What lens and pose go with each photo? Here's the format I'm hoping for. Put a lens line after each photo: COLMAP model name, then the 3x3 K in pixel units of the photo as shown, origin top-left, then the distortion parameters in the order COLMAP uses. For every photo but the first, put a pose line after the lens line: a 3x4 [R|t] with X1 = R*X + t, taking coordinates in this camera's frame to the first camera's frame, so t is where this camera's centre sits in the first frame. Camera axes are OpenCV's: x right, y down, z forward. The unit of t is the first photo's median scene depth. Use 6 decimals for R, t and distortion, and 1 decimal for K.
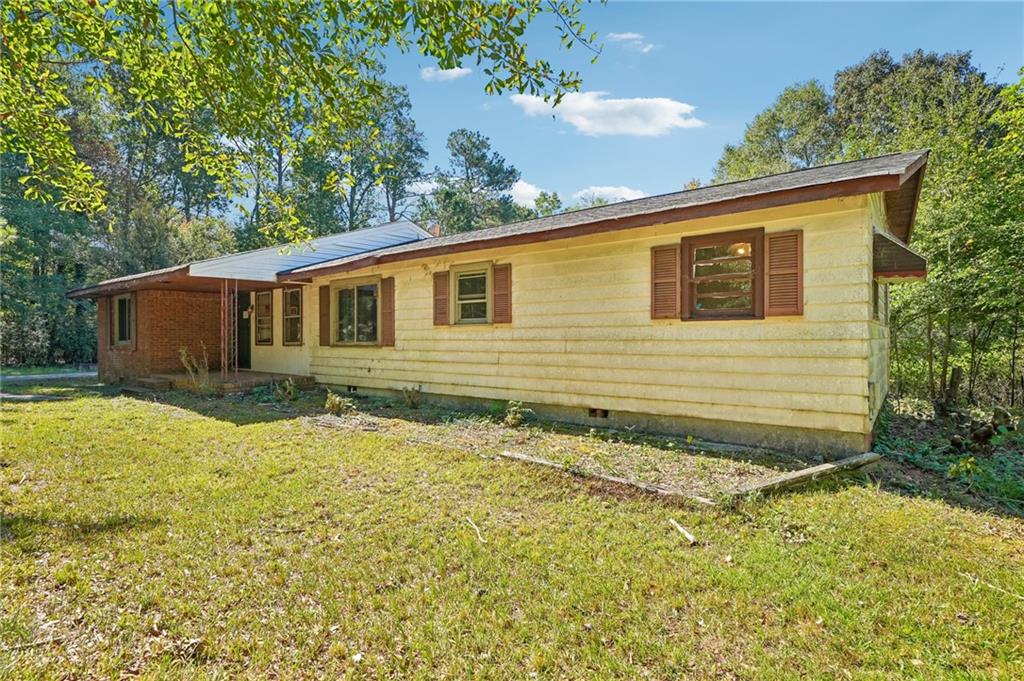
lens RADIAL K [[493.5, 0, 512.3], [0, 493.5, 348.2], [0, 0, 1]] dist [0.001374, 0.000055]
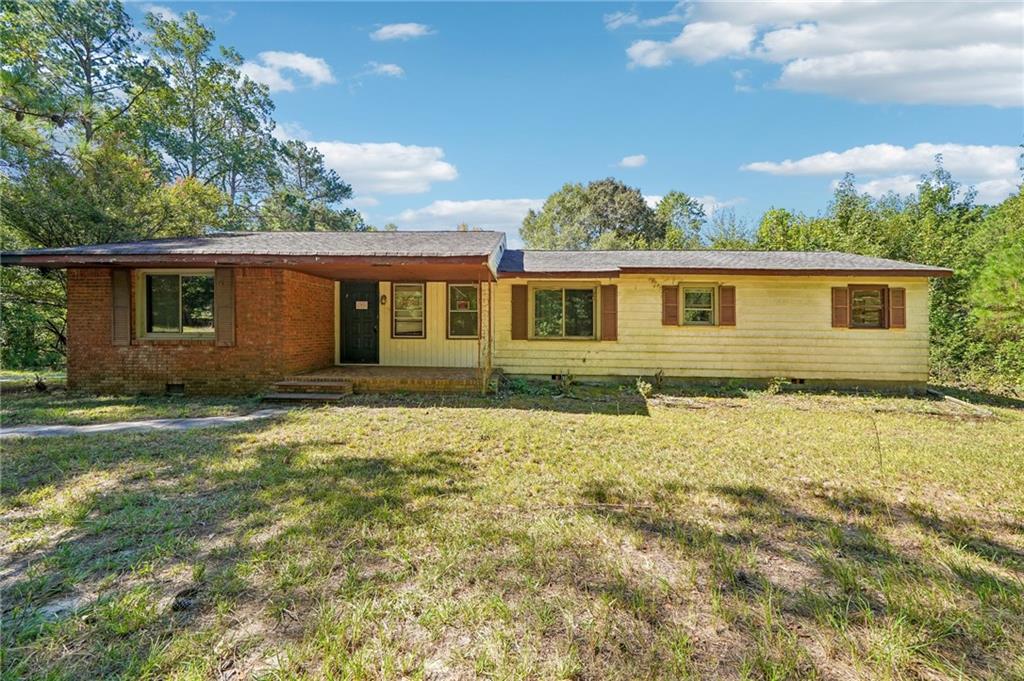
lens RADIAL K [[361.8, 0, 512.3], [0, 361.8, 335.3], [0, 0, 1]] dist [-0.001135, -0.000012]
pose [[0.814512, 0.010618, 0.580049, -1.232987], [-0.004774, 0.999921, -0.011600, -0.006153], [-0.580127, 0.006679, 0.814499, 0.511036]]
